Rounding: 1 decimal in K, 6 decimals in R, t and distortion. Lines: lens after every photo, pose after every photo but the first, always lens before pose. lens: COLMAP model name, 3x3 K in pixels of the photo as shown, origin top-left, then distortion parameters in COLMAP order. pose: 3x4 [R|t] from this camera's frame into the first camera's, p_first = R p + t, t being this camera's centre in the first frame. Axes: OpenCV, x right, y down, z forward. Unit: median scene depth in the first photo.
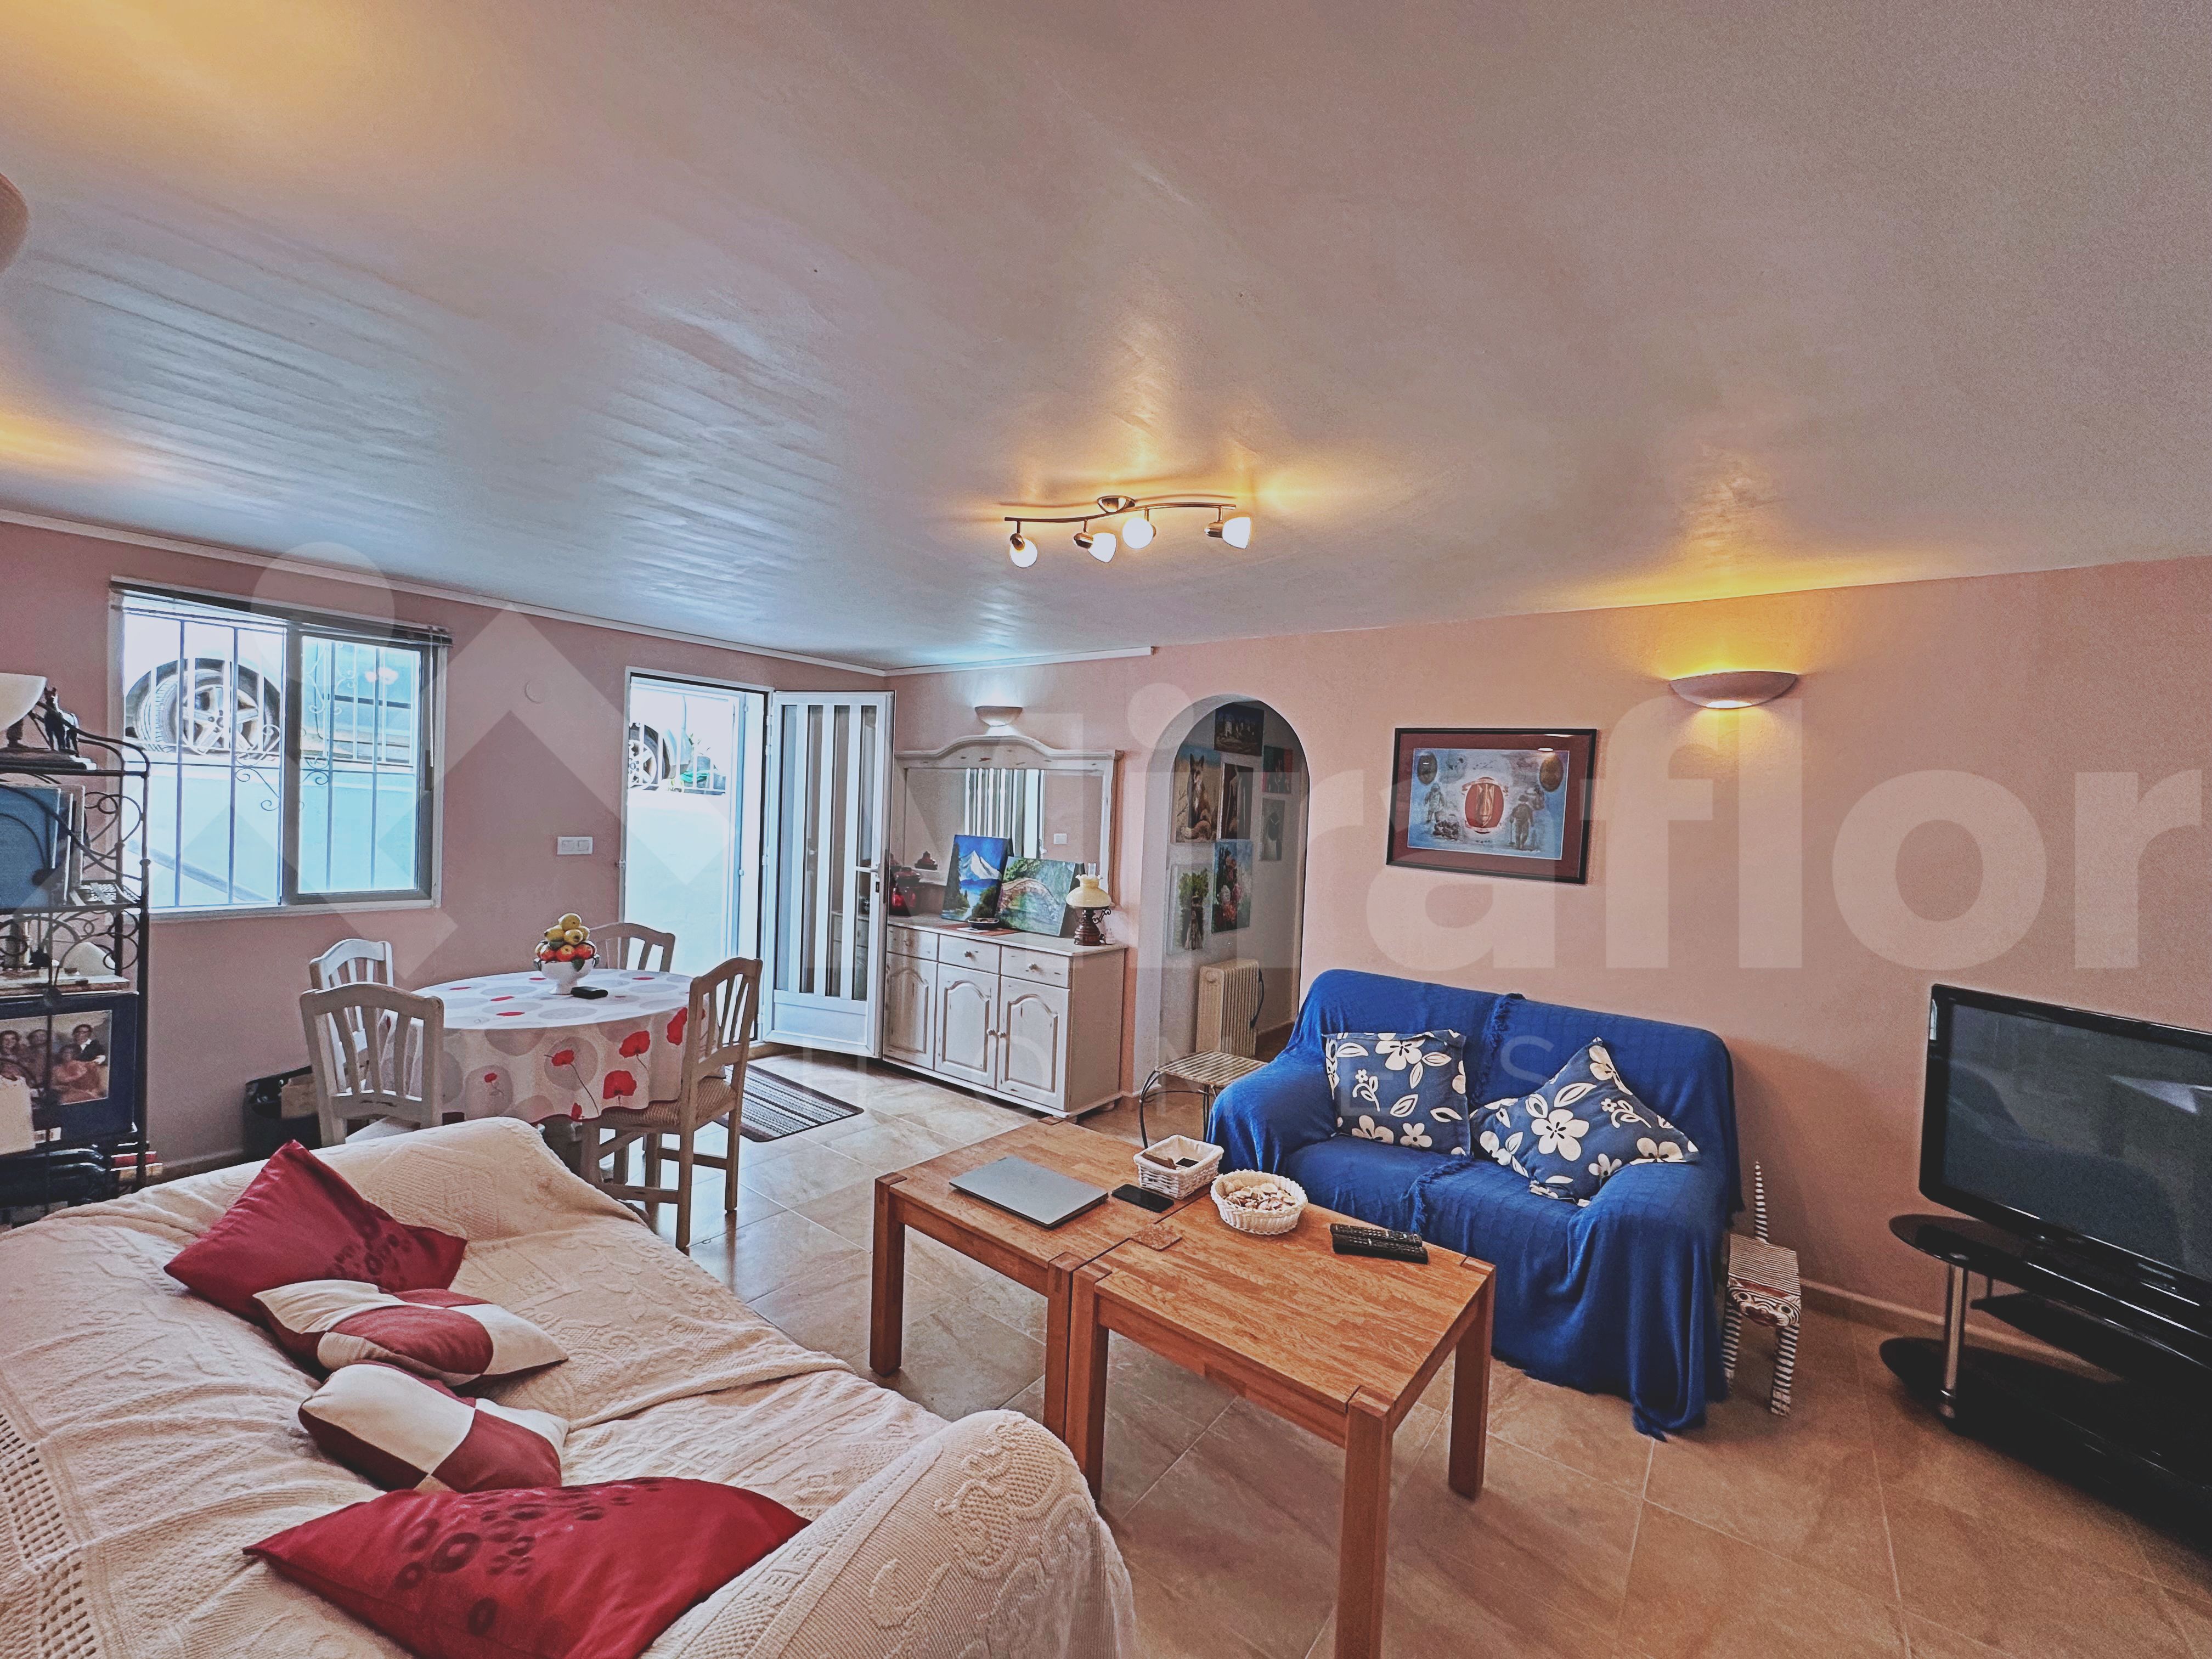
lens RADIAL K [[885.9, 0, 1104.5], [0, 885.9, 832.6], [0, 0, 1]] dist [-0.004730, 0.001324]
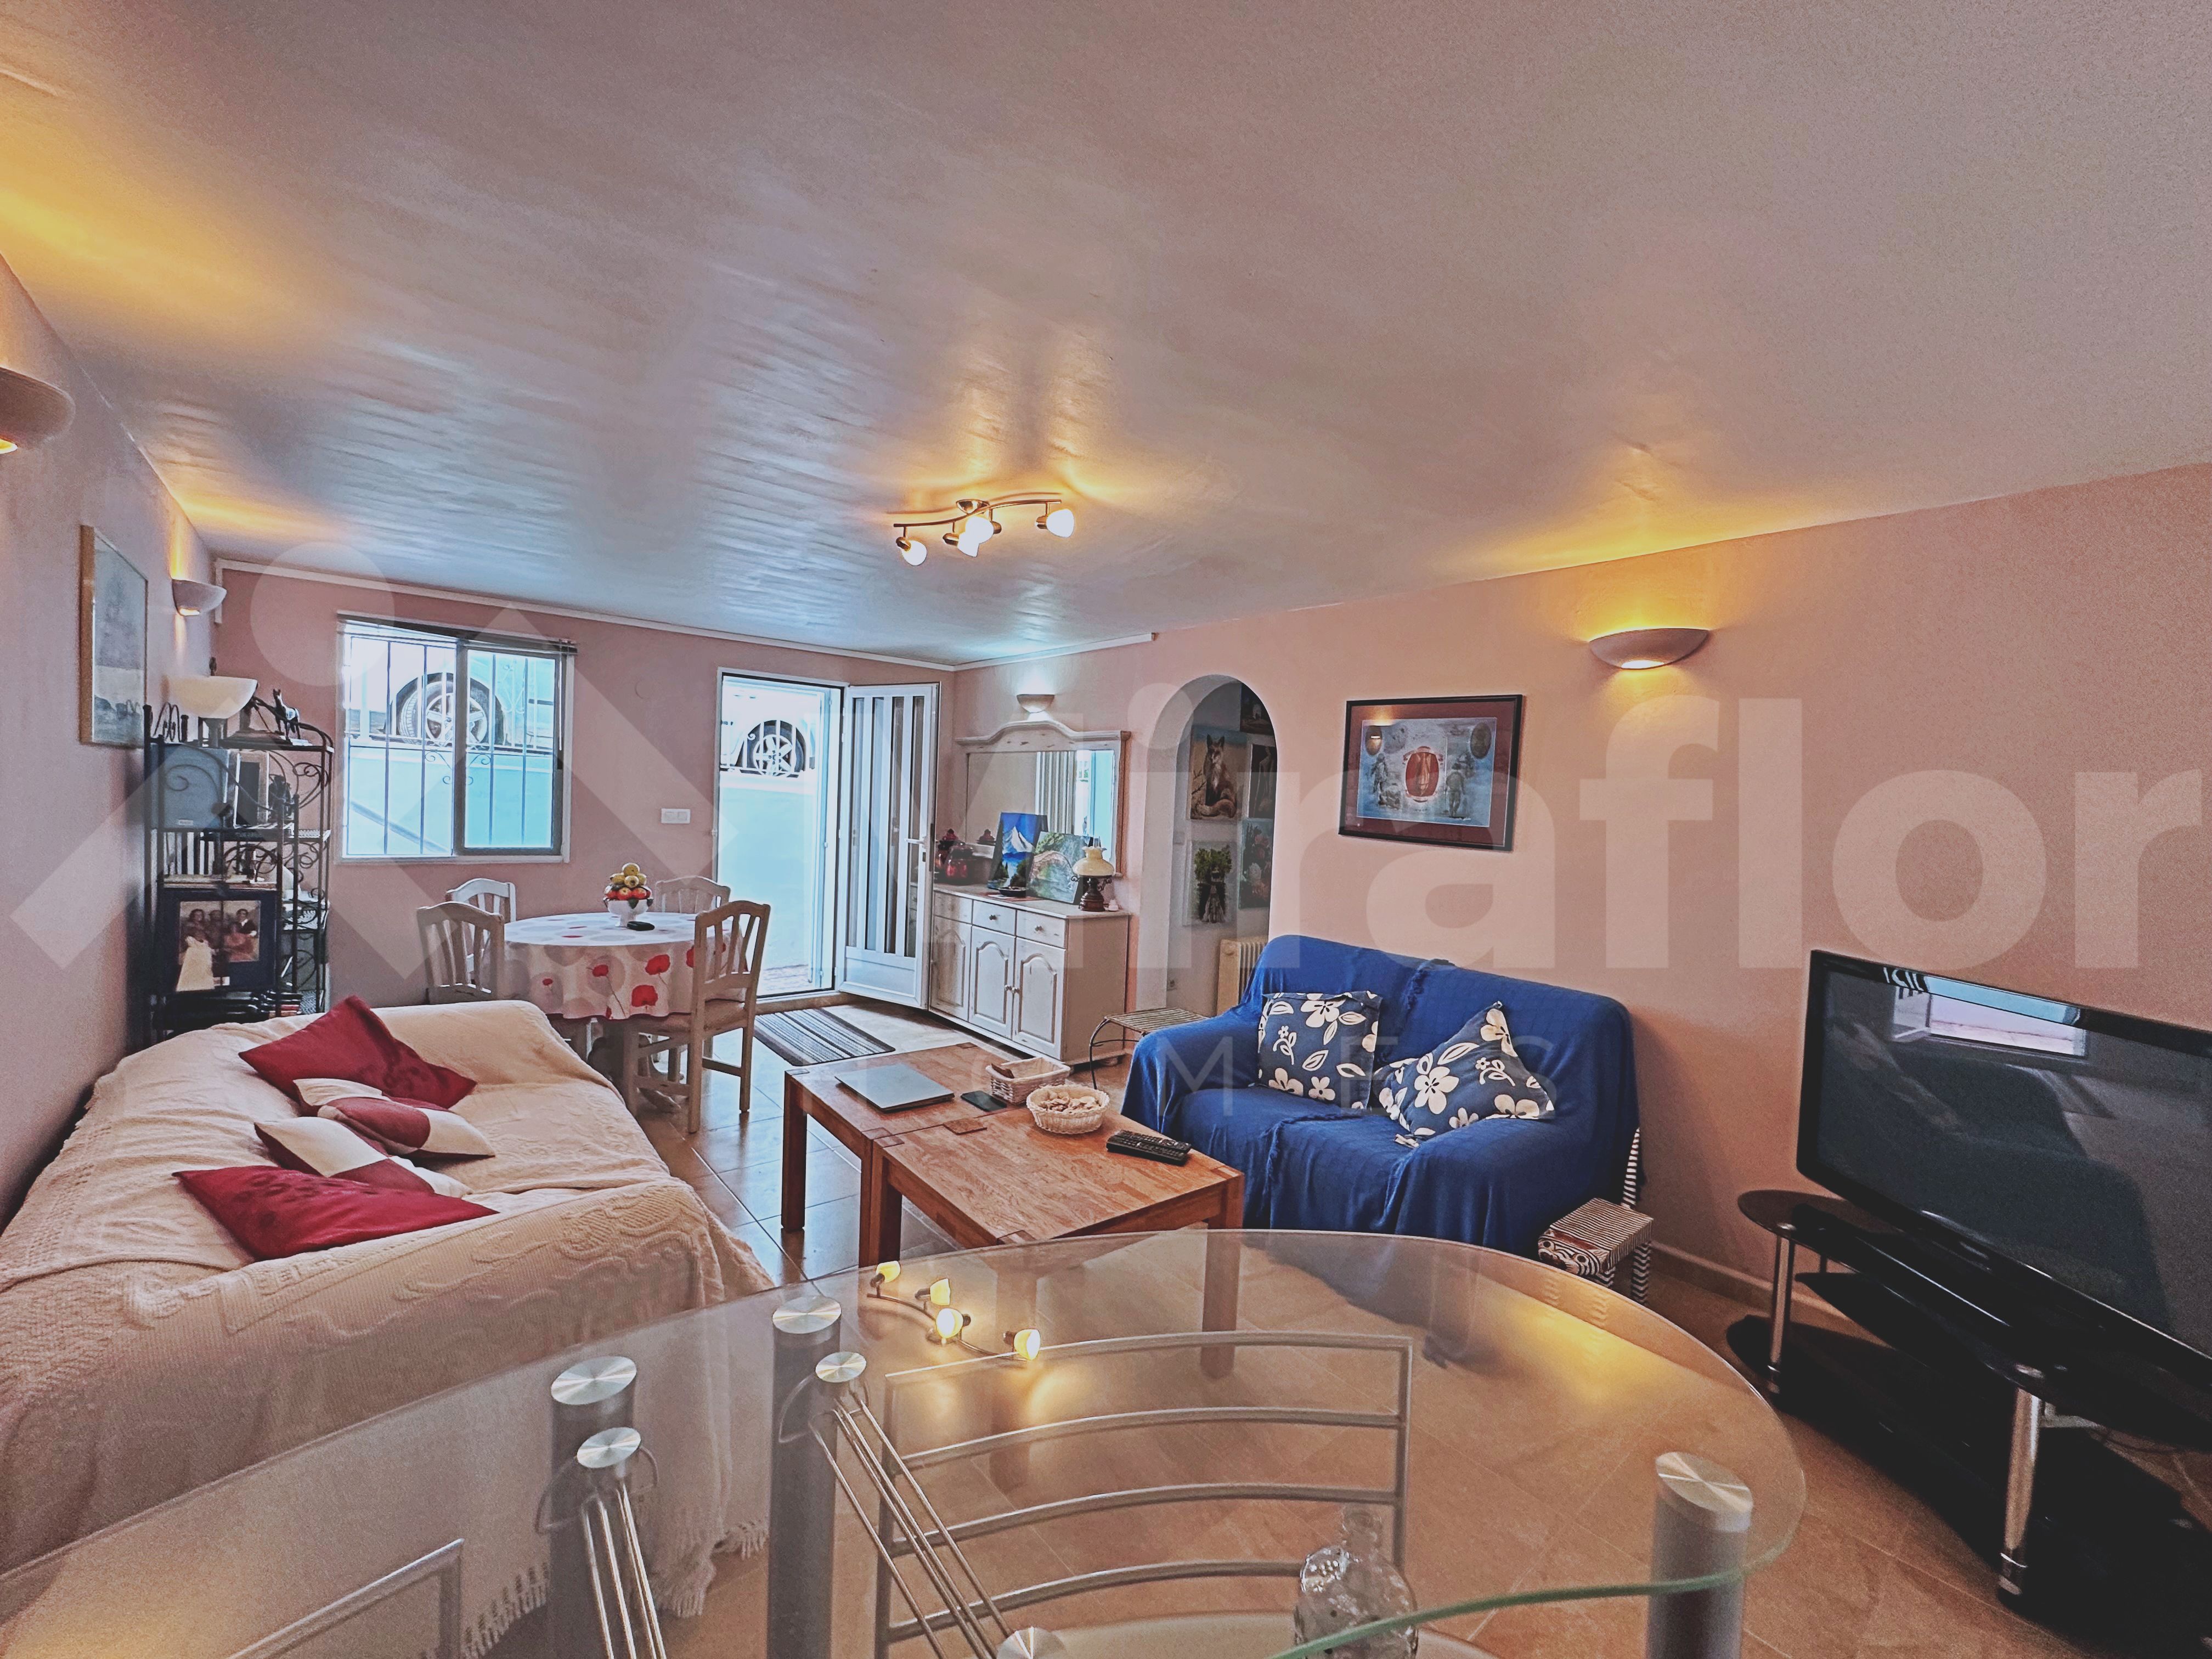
lens RADIAL K [[885.9, 0, 1104.5], [0, 885.9, 832.6], [0, 0, 1]] dist [-0.004730, 0.001324]
pose [[0.975410, 0.008951, -0.220215, 0.317963], [-0.008920, 0.999960, 0.001136, 0.040259], [0.220216, 0.000856, 0.975451, -0.071633]]
